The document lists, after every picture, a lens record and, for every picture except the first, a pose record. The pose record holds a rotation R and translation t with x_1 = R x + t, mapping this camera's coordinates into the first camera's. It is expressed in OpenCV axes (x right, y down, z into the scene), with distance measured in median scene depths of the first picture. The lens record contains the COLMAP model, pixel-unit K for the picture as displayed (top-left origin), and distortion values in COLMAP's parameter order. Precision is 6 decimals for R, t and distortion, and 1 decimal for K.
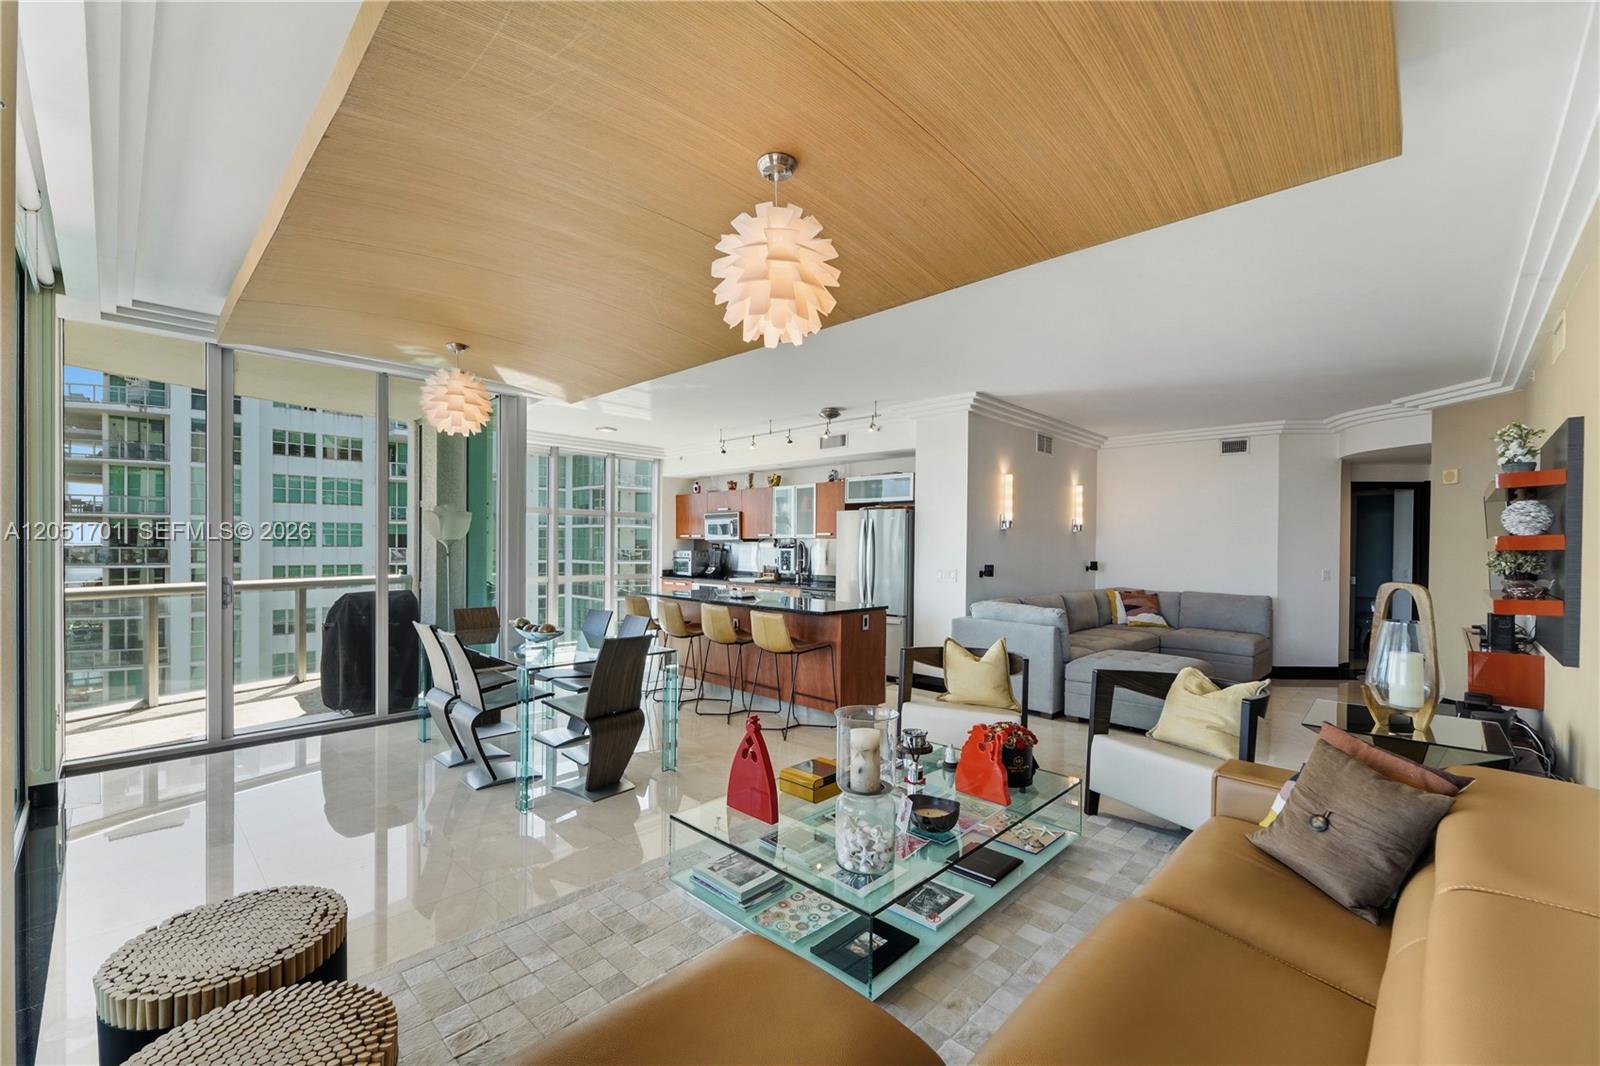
lens RADIAL K [[661.4, 0, 806.4], [0, 661.4, 543.4], [0, 0, 1]] dist [0.004282, -0.002004]
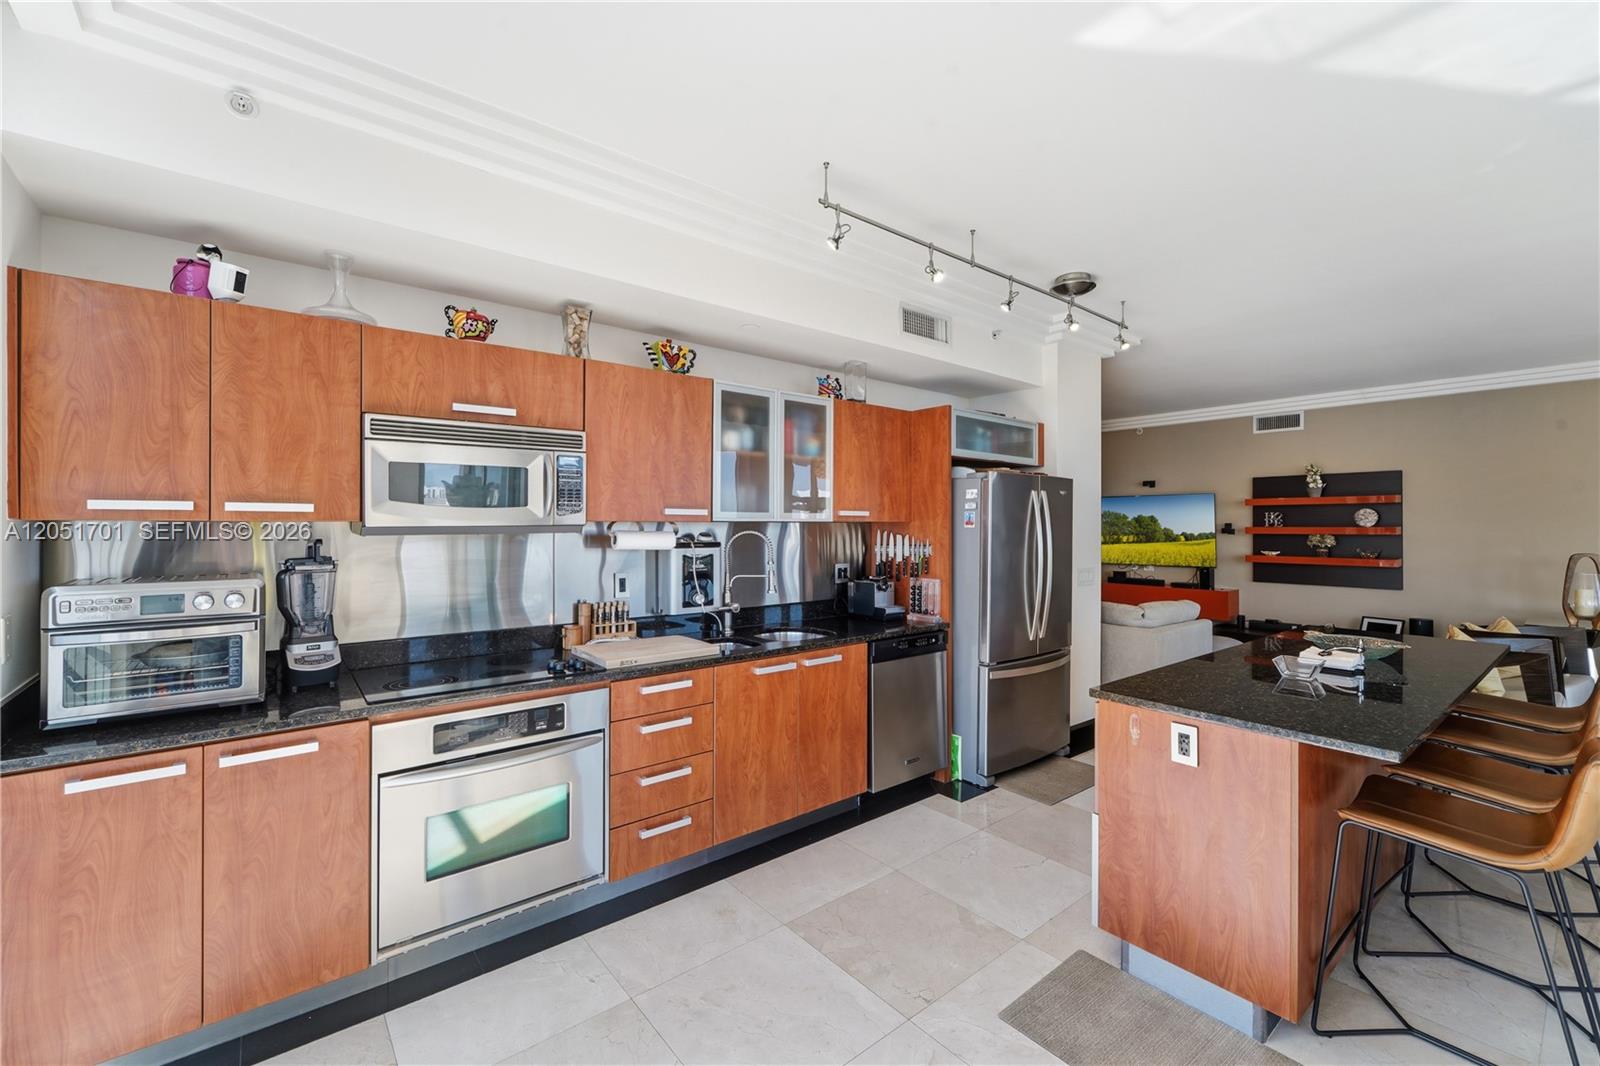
lens RADIAL K [[661.4, 0, 803.5], [0, 661.4, 517.7], [0, 0, 1]] dist [0.004282, -0.002004]
pose [[0.118034, 0.004727, 0.992998, -0.378812], [-0.003757, 0.999984, -0.004314, -0.007675], [-0.993002, -0.003222, 0.118050, 0.856061]]
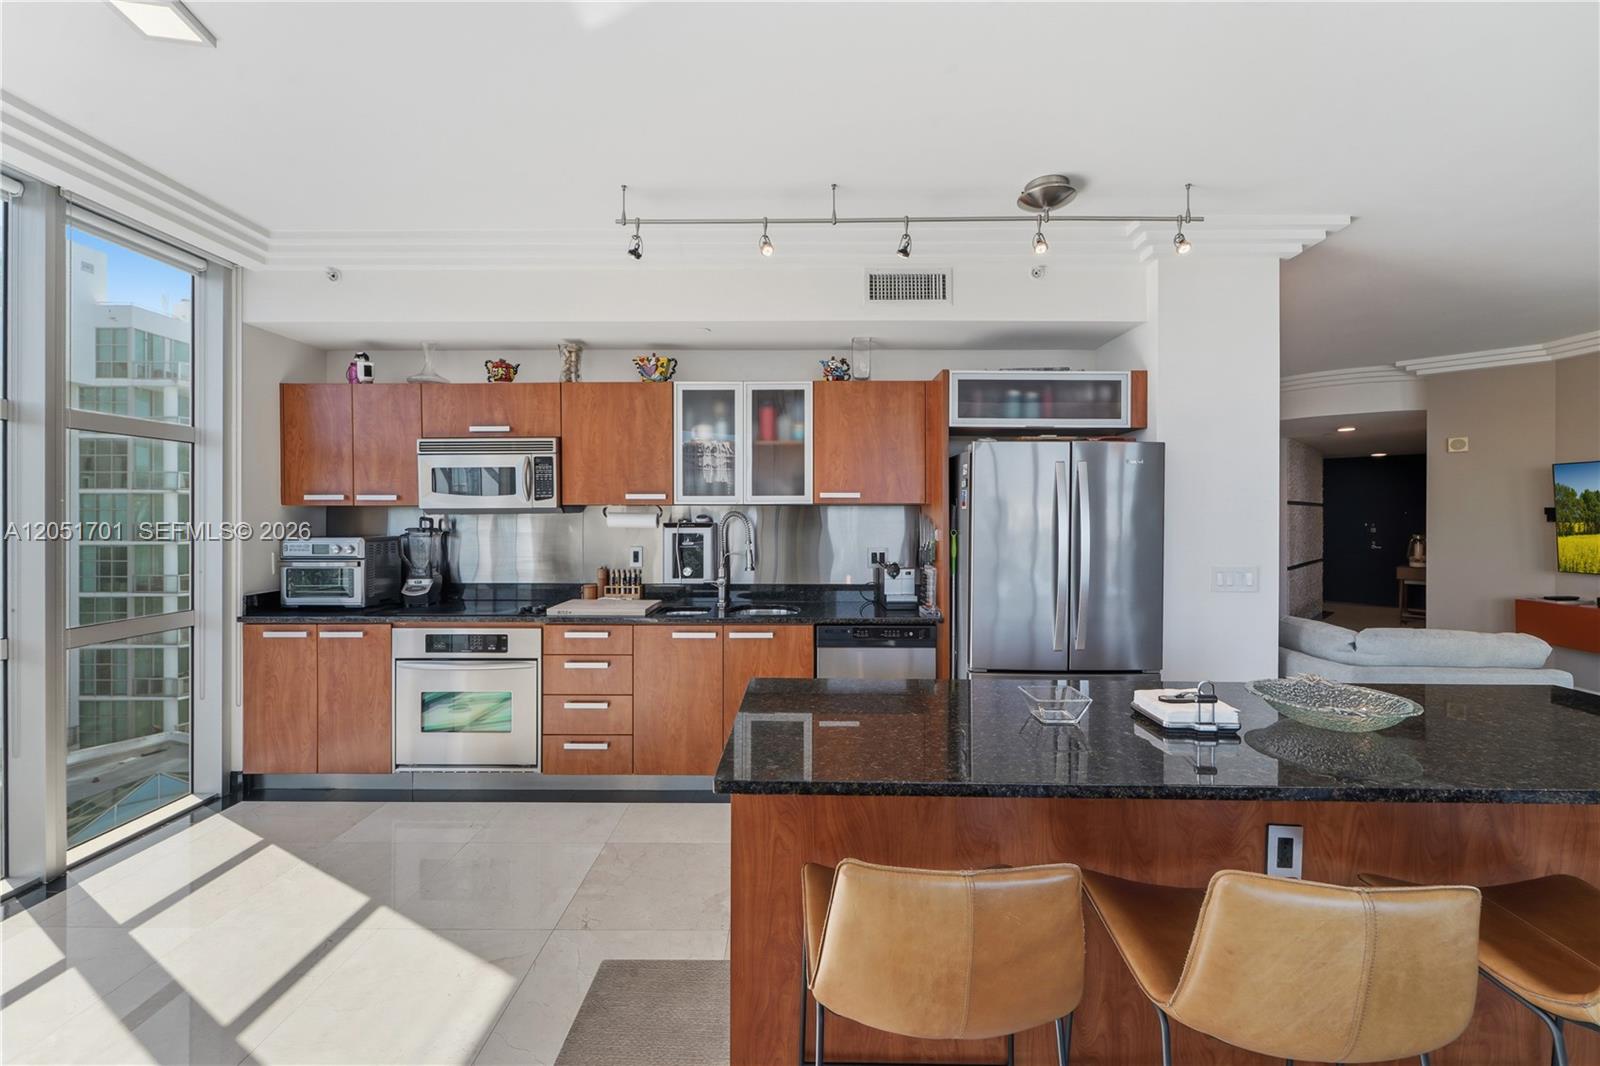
lens RADIAL K [[661.4, 0, 794.0], [0, 661.4, 514.1], [0, 0, 1]] dist [0.004282, -0.002004]
pose [[0.725192, -0.004143, 0.688534, -0.267354], [0.003160, 0.999991, 0.002688, -0.002089], [-0.688539, 0.000226, 0.725199, 0.607404]]
